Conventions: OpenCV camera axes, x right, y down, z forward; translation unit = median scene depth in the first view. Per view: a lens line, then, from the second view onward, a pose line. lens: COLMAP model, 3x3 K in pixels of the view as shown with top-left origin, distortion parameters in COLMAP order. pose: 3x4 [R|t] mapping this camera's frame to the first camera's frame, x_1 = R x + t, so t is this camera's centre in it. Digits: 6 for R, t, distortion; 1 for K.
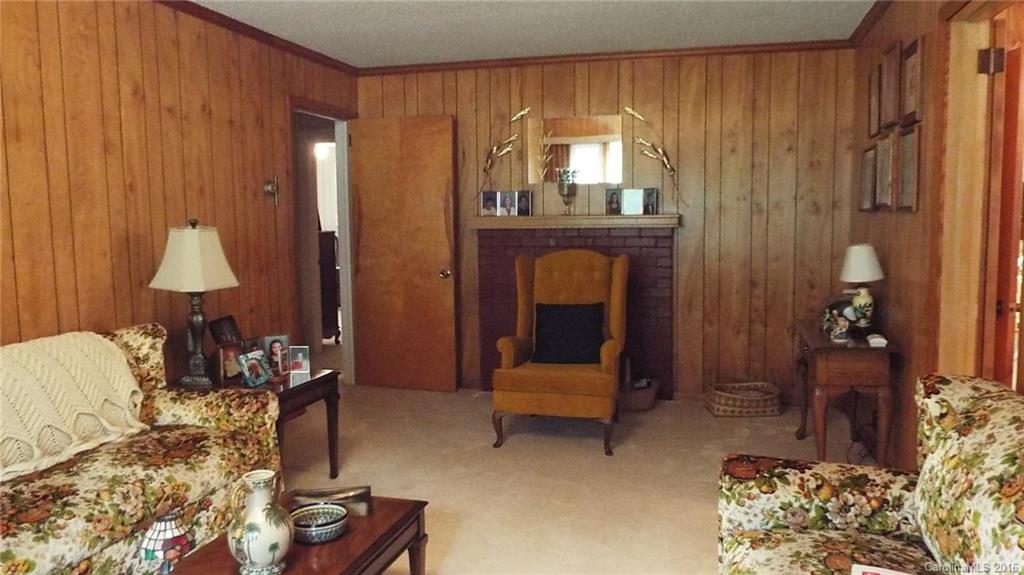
lens RADIAL K [[746.9, 0, 514.4], [0, 746.9, 289.9], [0, 0, 1]] dist [-0.016336, 0.018319]
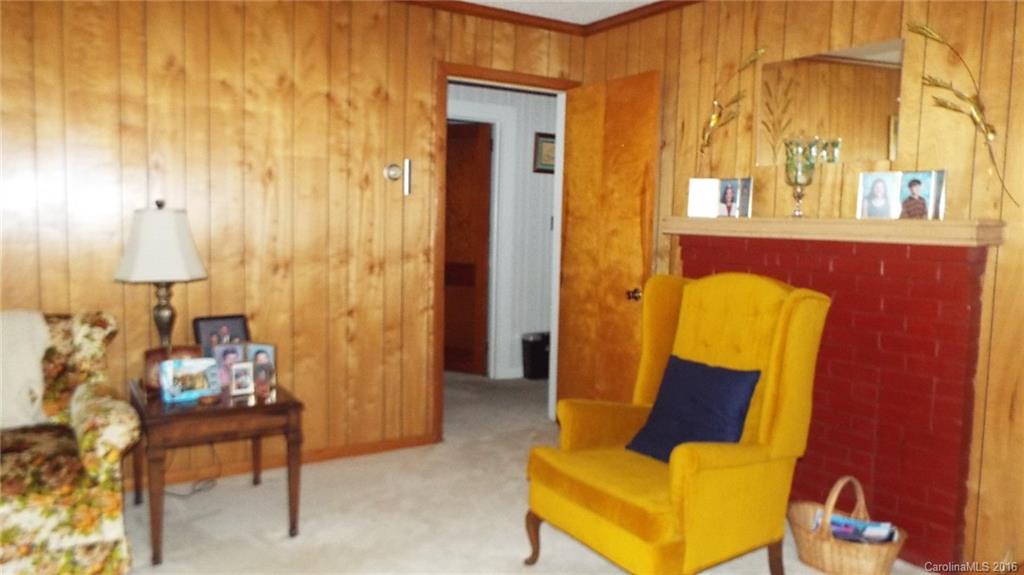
lens RADIAL K [[746.9, 0, 512.0], [0, 746.9, 283.9], [0, 0, 1]] dist [-0.016336, 0.018319]
pose [[0.740634, 0.085694, -0.666422, 0.324366], [-0.099076, 0.994920, 0.017827, -0.036340], [0.664564, 0.052823, 0.745362, 0.425819]]
